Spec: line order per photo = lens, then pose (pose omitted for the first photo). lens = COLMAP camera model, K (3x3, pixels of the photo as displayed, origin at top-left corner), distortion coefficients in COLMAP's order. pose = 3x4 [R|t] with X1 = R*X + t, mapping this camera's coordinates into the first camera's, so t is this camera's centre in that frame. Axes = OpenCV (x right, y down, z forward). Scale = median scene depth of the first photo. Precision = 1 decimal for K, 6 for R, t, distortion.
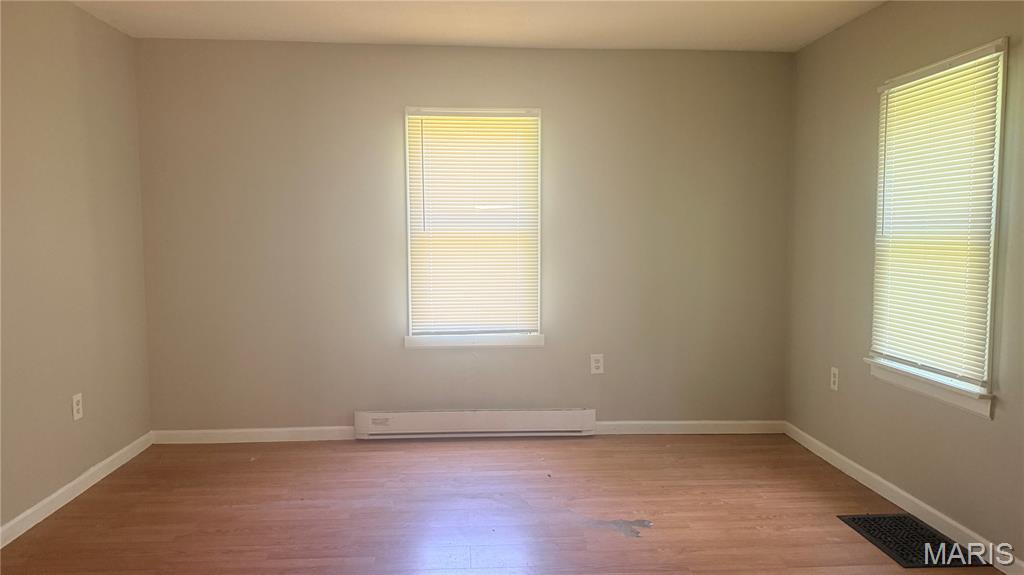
lens RADIAL K [[725.2, 0, 514.7], [0, 725.2, 292.7], [0, 0, 1]] dist [0.130649, -0.180897]
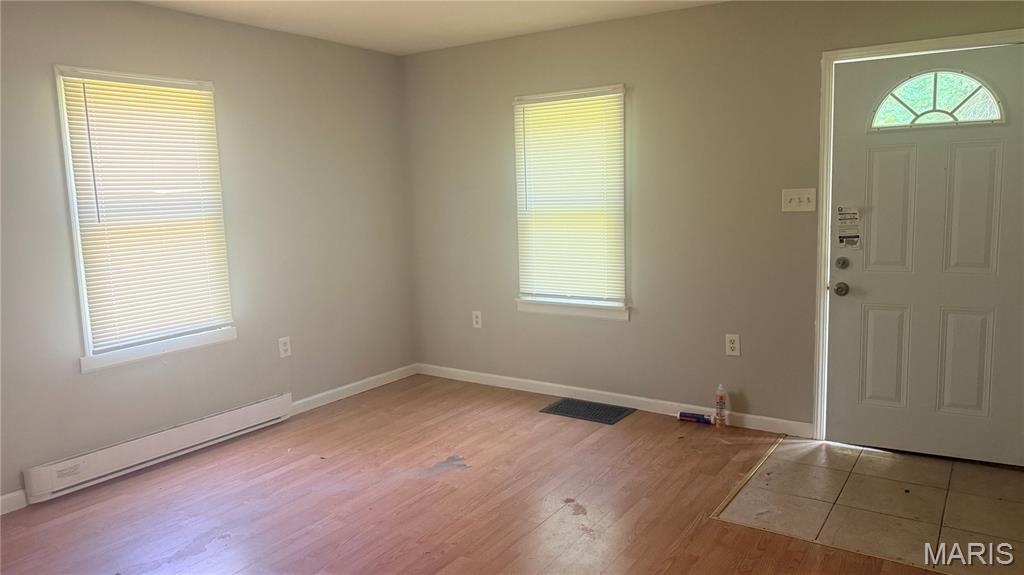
lens RADIAL K [[728.4, 0, 512.0], [0, 728.4, 287.5], [0, 0, 1]] dist [0.133253, -0.179943]
pose [[0.607604, -0.124927, 0.784353, -0.541355], [0.092707, 0.991957, 0.086177, -0.046525], [-0.788811, 0.020353, 0.614299, 0.149867]]
